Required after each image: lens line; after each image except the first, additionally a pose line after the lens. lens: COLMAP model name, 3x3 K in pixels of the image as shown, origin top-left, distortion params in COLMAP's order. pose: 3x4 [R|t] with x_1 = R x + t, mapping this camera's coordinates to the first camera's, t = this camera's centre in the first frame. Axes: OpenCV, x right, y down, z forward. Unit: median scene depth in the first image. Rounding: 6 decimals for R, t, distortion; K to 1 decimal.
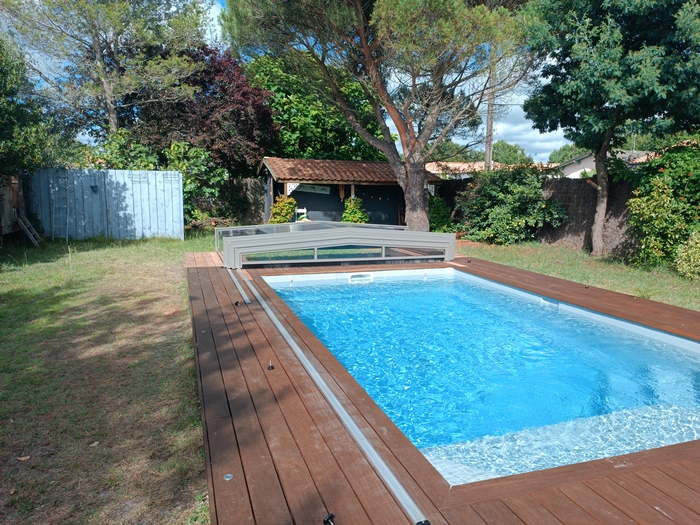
lens RADIAL K [[506.1, 0, 355.3], [0, 506.1, 263.2], [0, 0, 1]] dist [0.043434, -0.033802]
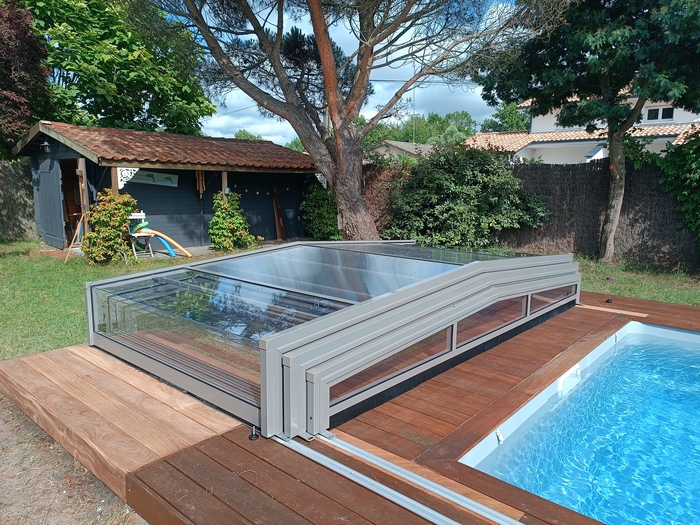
lens RADIAL K [[506.1, 0, 355.3], [0, 506.1, 263.2], [0, 0, 1]] dist [0.043434, -0.033802]
pose [[0.867447, -0.081795, 0.490760, -0.214560], [0.073707, 0.996636, 0.035827, -0.061258], [-0.492040, 0.005094, 0.870558, 0.436312]]
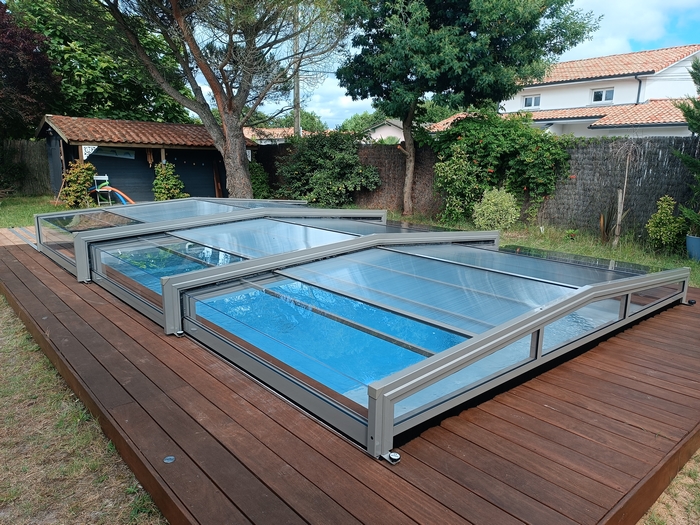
lens RADIAL K [[506.1, 0, 355.3], [0, 506.1, 263.2], [0, 0, 1]] dist [0.043434, -0.033802]
pose [[0.927471, -0.075210, 0.366253, -0.041075], [0.051850, 0.995967, 0.073219, 0.002670], [-0.370282, -0.048918, 0.927630, 0.006175]]
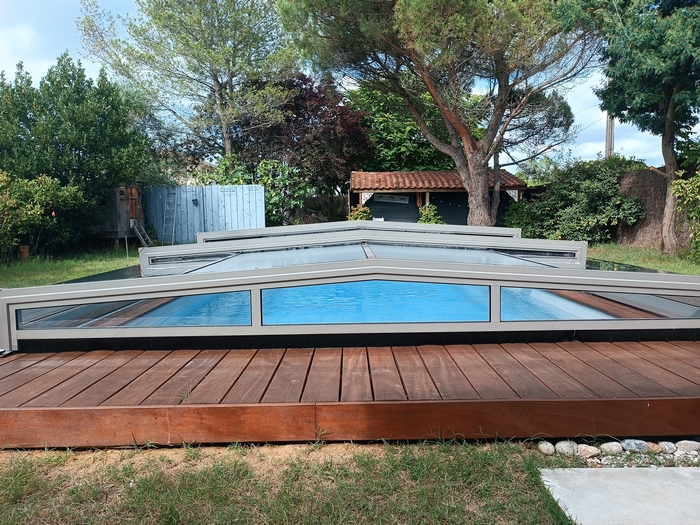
lens RADIAL K [[506.1, 0, 355.3], [0, 506.1, 263.2], [0, 0, 1]] dist [0.043434, -0.033802]
pose [[0.949661, 0.001981, -0.313273, 0.205525], [-0.019534, 0.998409, -0.052903, 0.049490], [0.312669, 0.056359, 0.948189, 0.006860]]
